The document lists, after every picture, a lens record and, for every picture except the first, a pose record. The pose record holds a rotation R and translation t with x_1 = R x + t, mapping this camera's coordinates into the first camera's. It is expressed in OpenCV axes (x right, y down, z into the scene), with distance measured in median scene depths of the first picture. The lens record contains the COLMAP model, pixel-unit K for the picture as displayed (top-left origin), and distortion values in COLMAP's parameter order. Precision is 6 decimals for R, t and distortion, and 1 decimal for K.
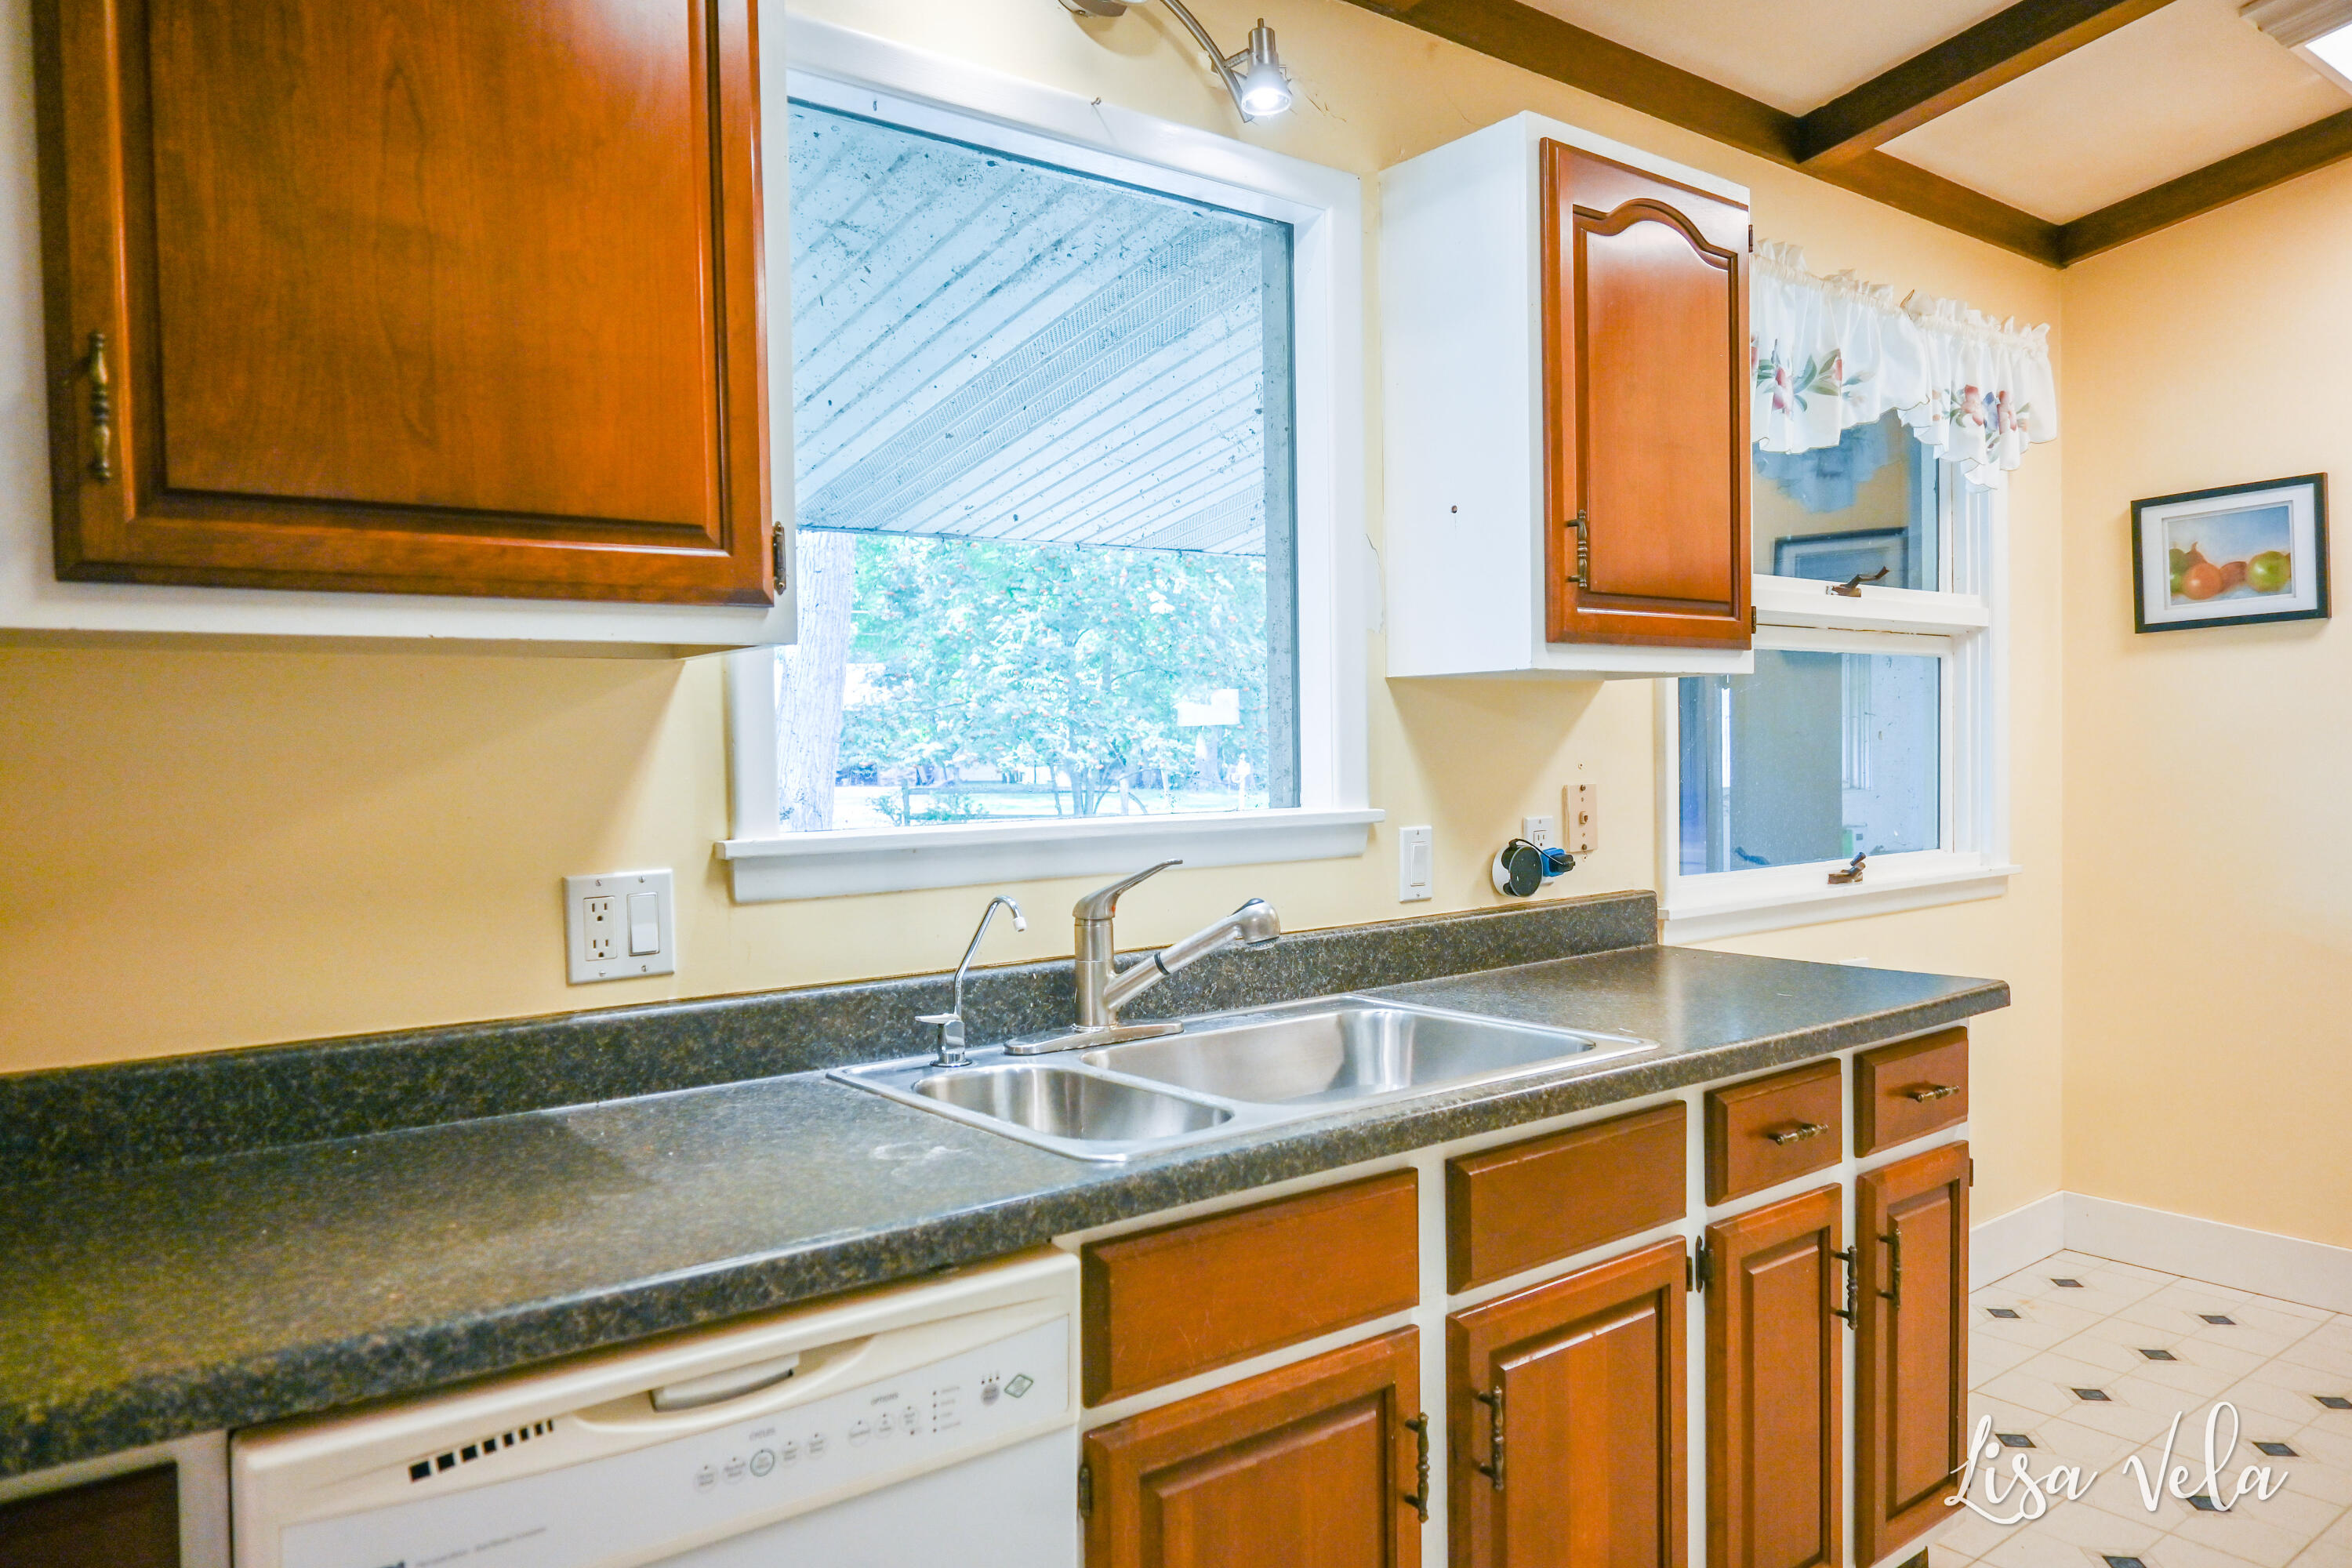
lens RADIAL K [[1612.6, 0, 1189.1], [0, 1612.6, 785.3], [0, 0, 1]] dist [-0.001413, -0.001279]
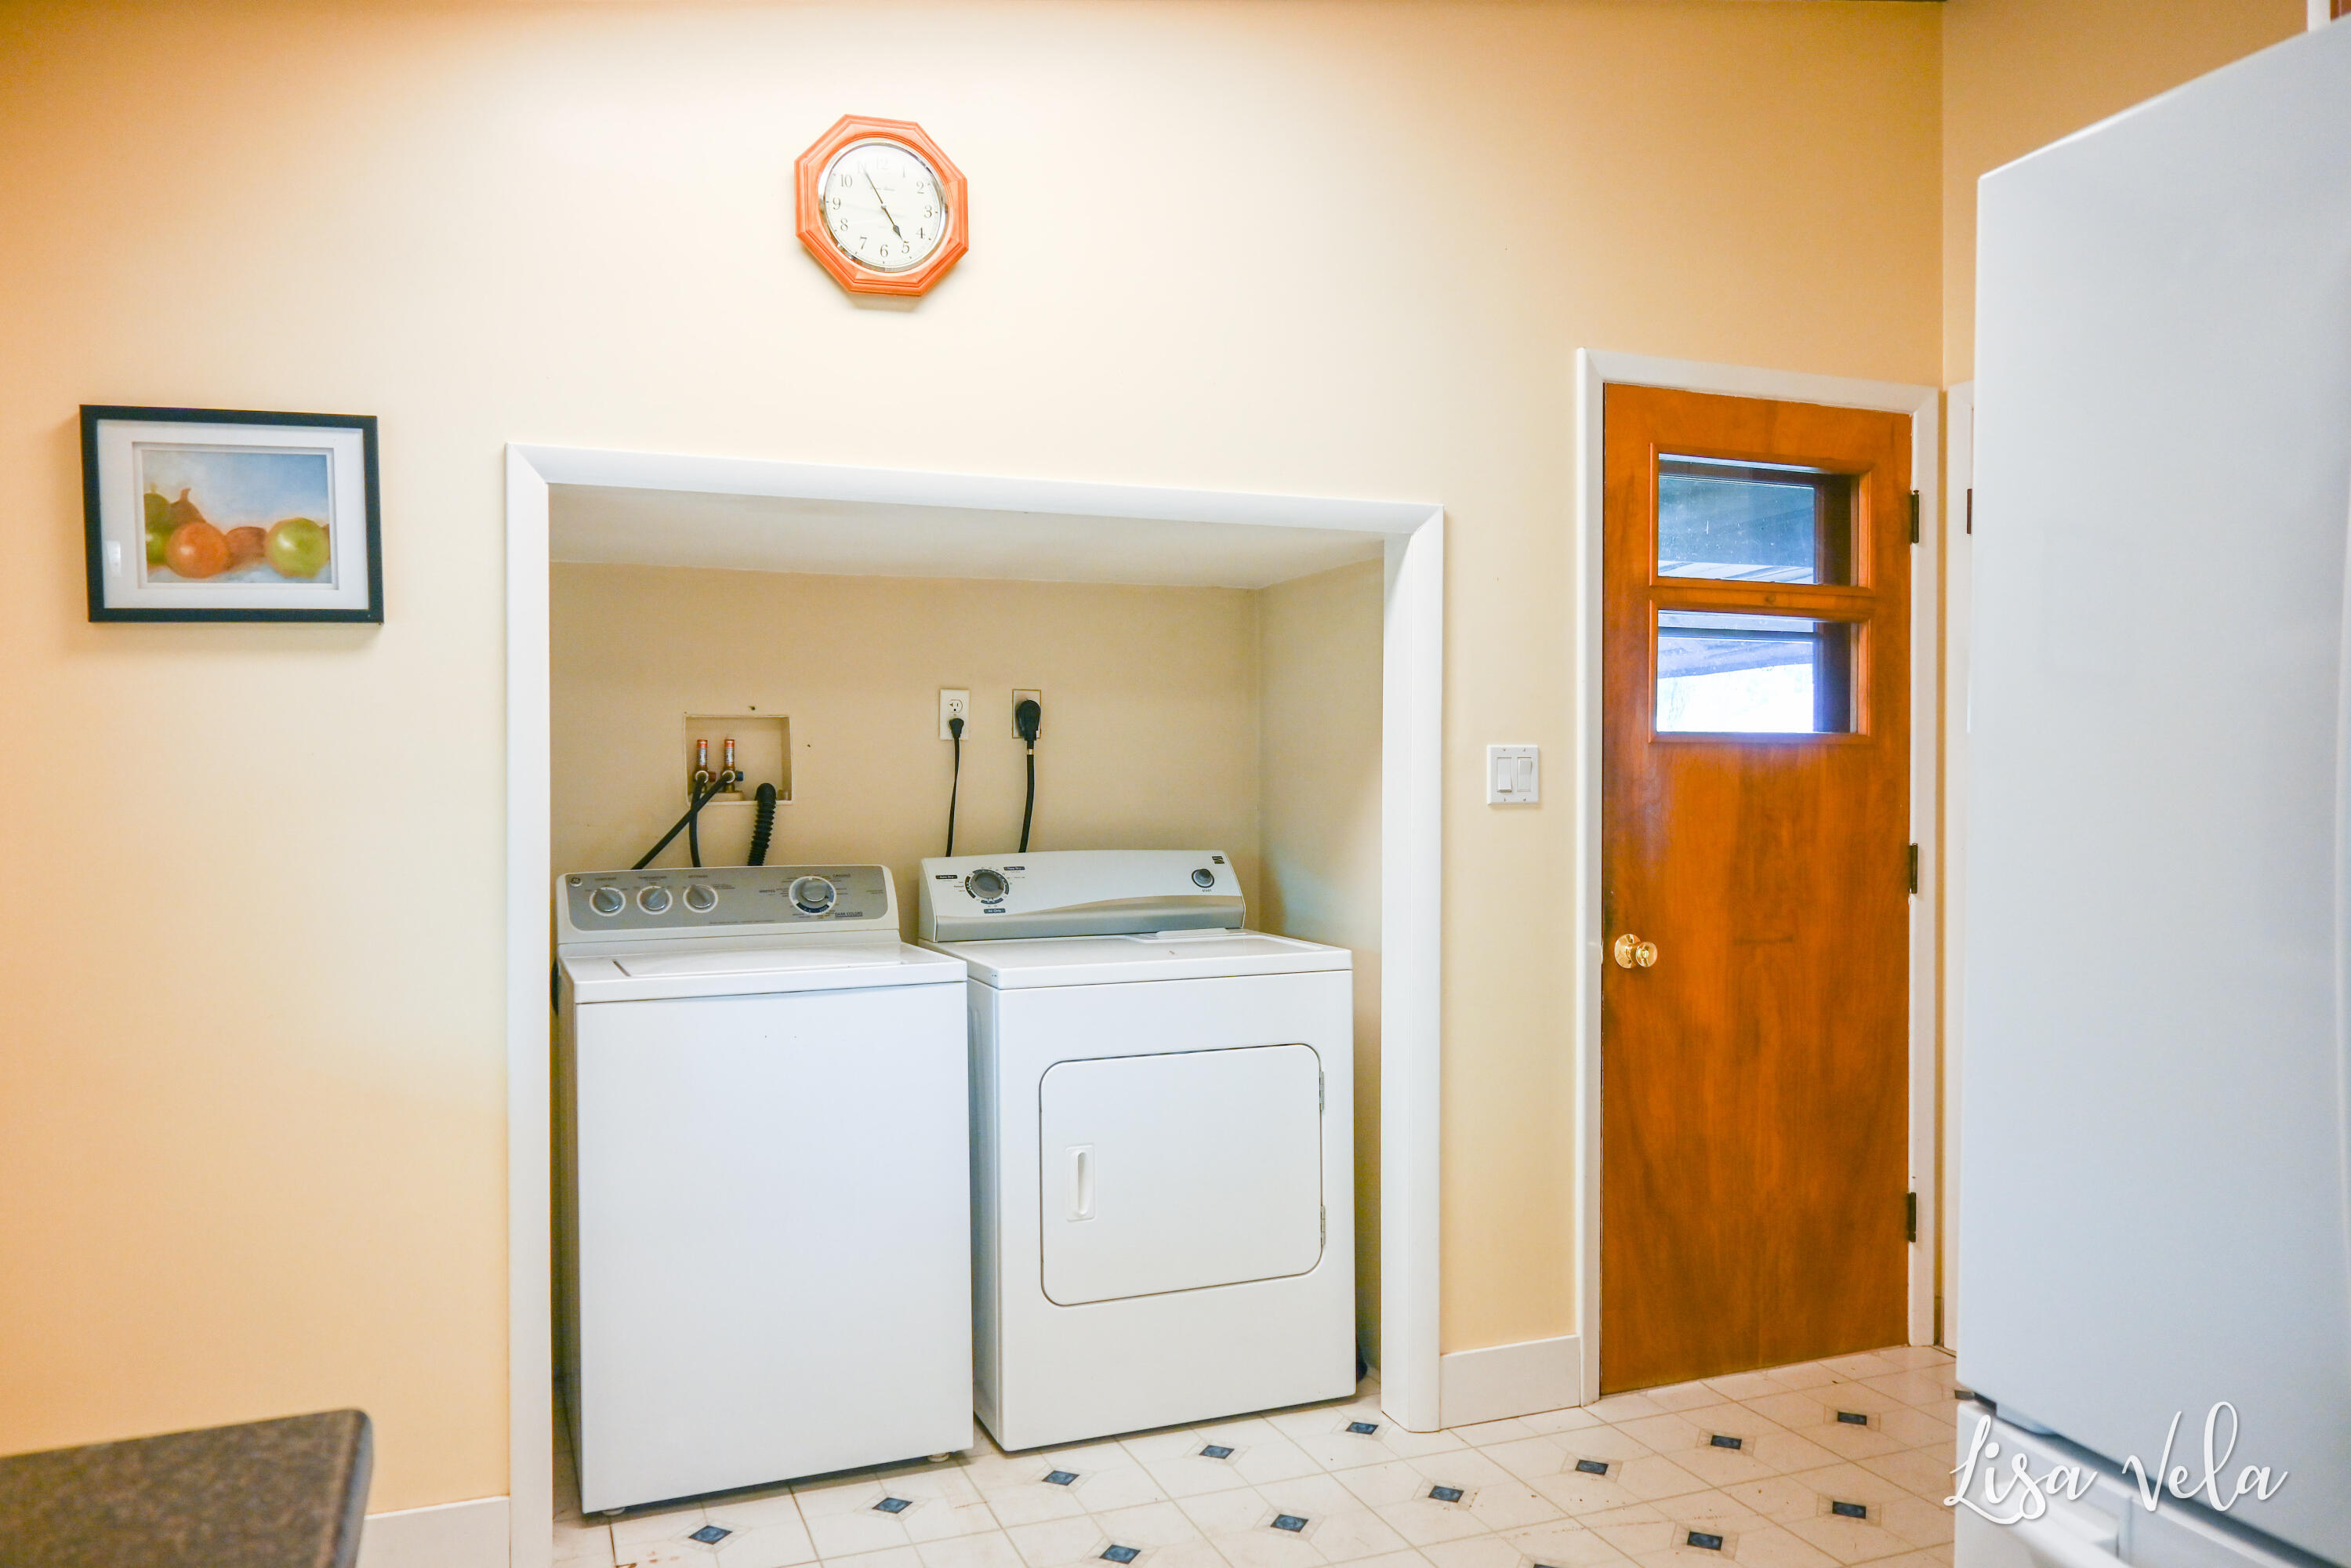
lens RADIAL K [[1685.6, 0, 1174.7], [0, 1685.6, 779.6], [0, 0, 1]] dist [-0.005315, -0.002497]
pose [[0.288649, 0.008268, 0.957399, 0.141376], [0.021933, 0.999643, -0.015245, -0.022970], [-0.957184, 0.025399, 0.288365, 0.632217]]
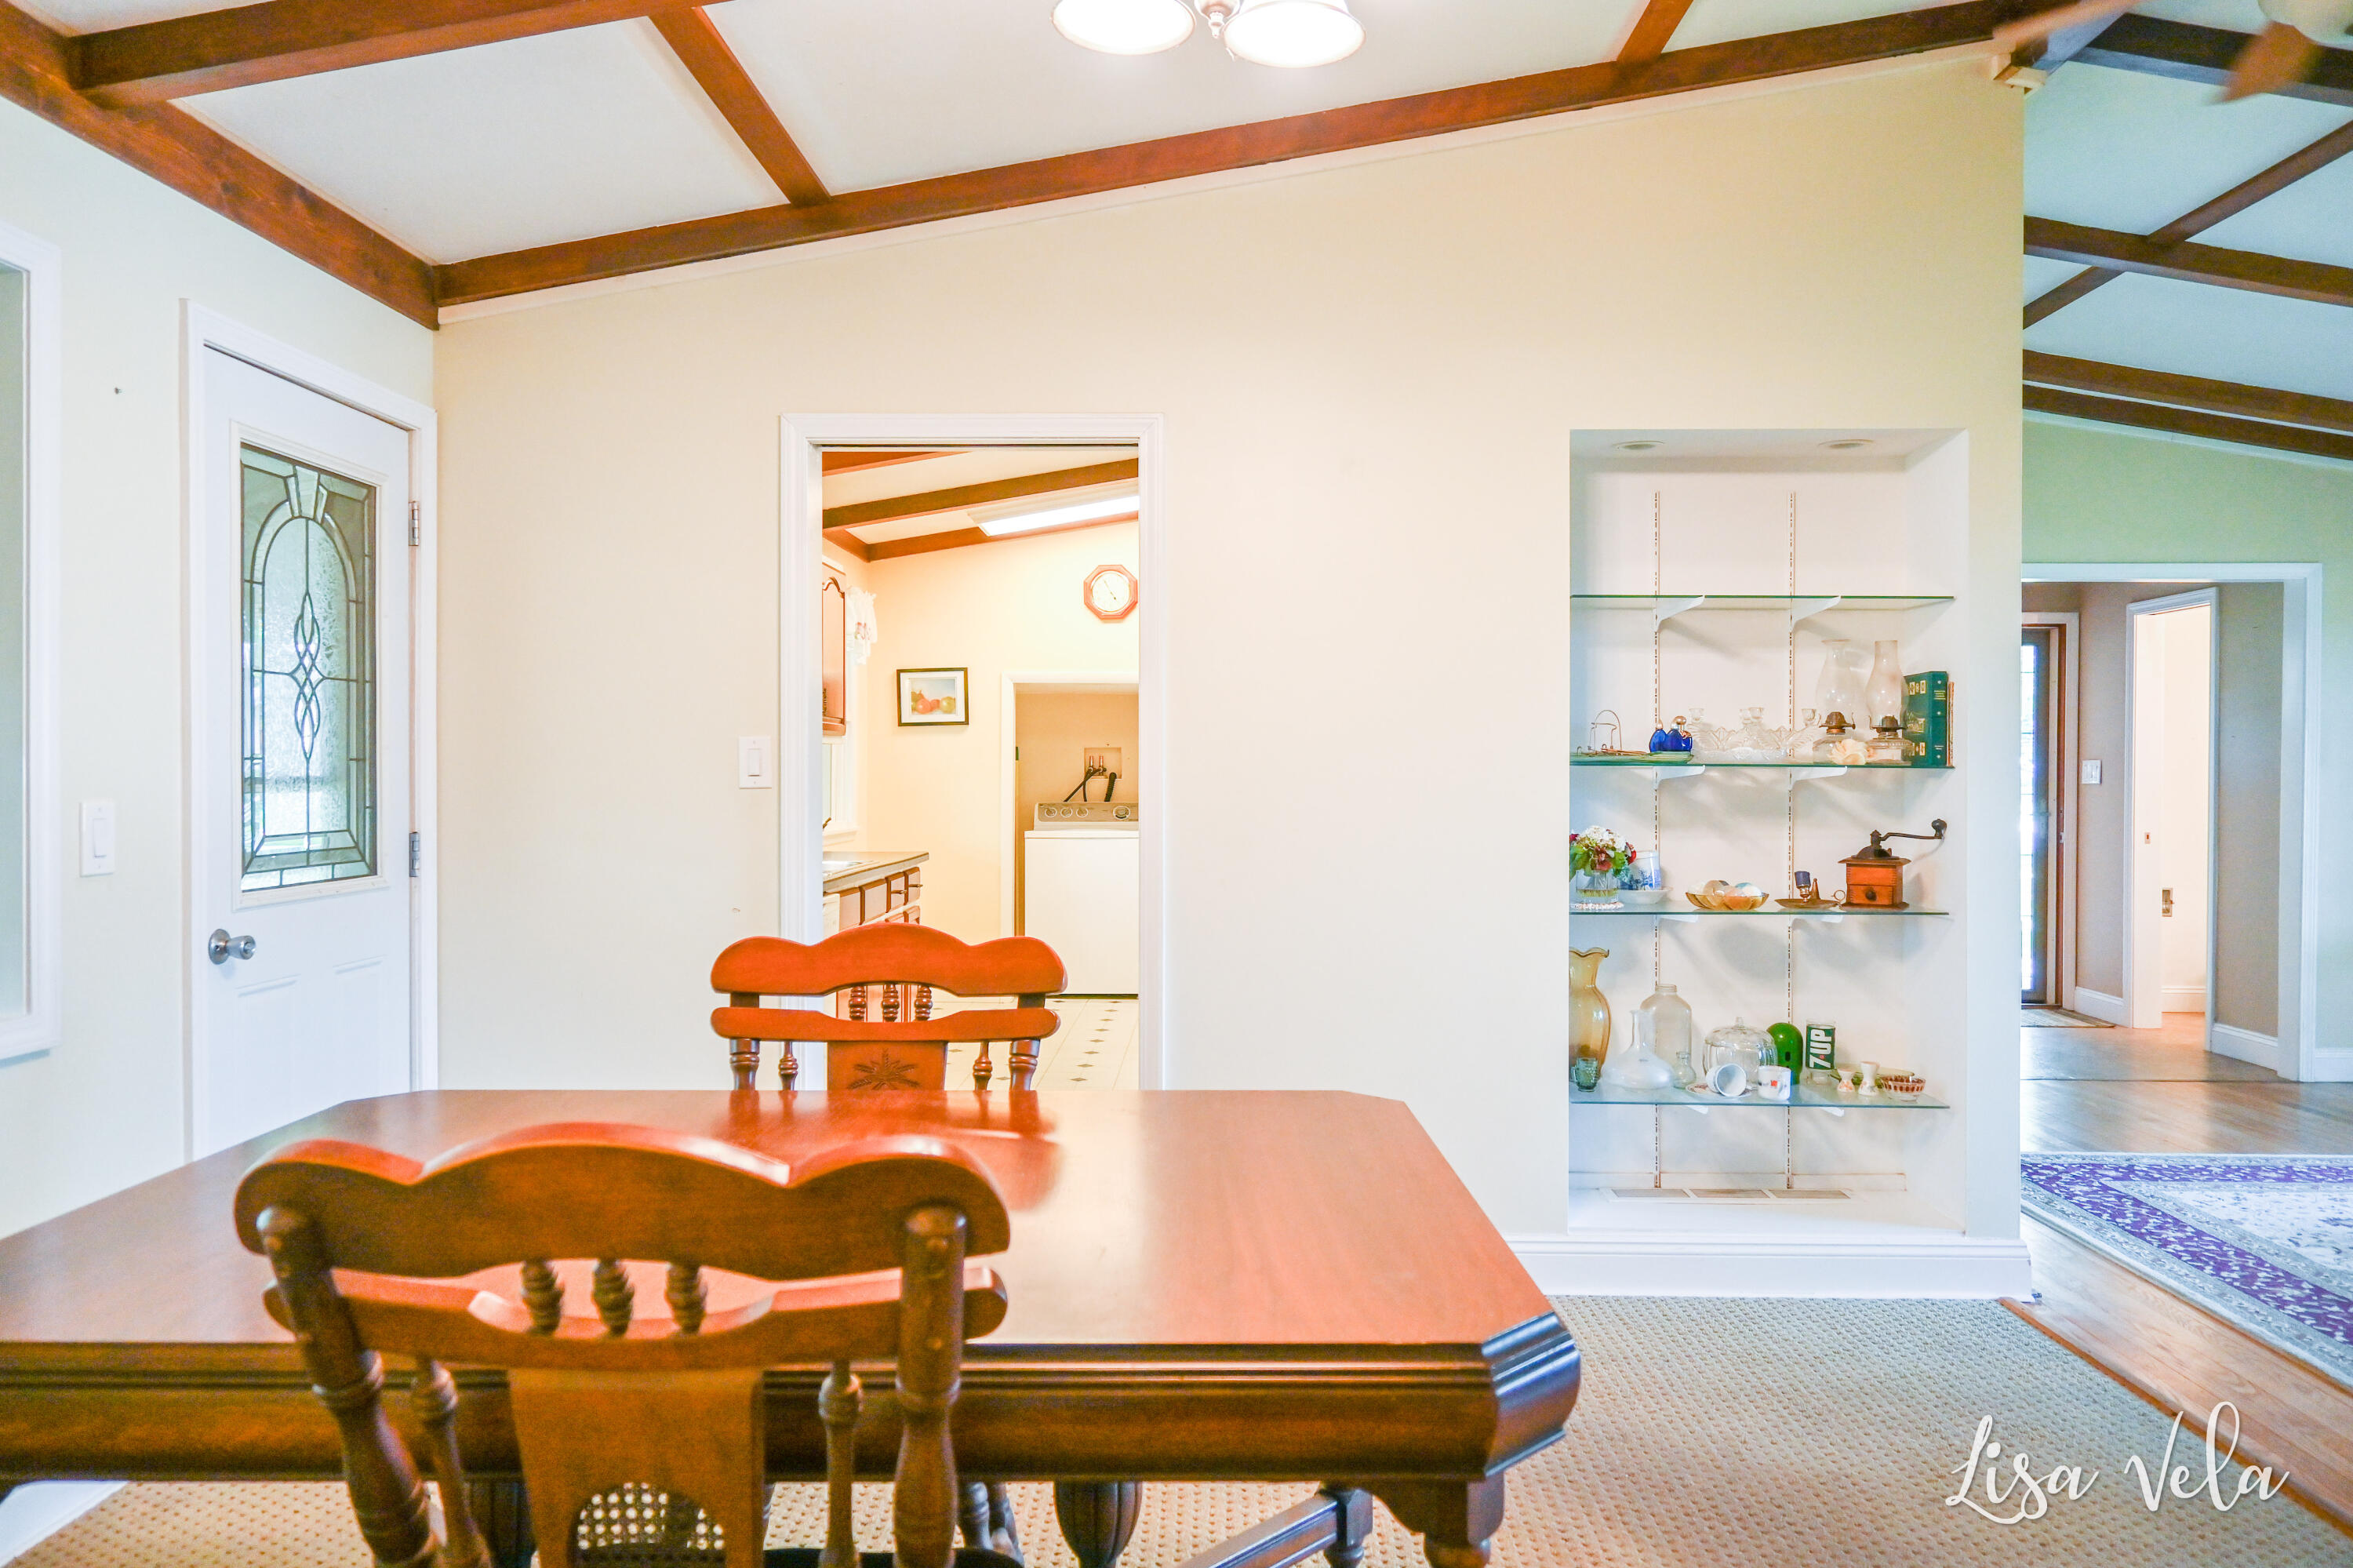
lens RADIAL K [[1613.4, 0, 1189.6], [0, 1613.4, 785.3], [0, 0, 1]] dist [-0.001413, -0.001279]
pose [[0.633782, 0.011192, 0.773431, -1.419194], [0.005525, 0.999804, -0.018995, 0.055971], [-0.773492, 0.016312, 0.633596, -1.198465]]
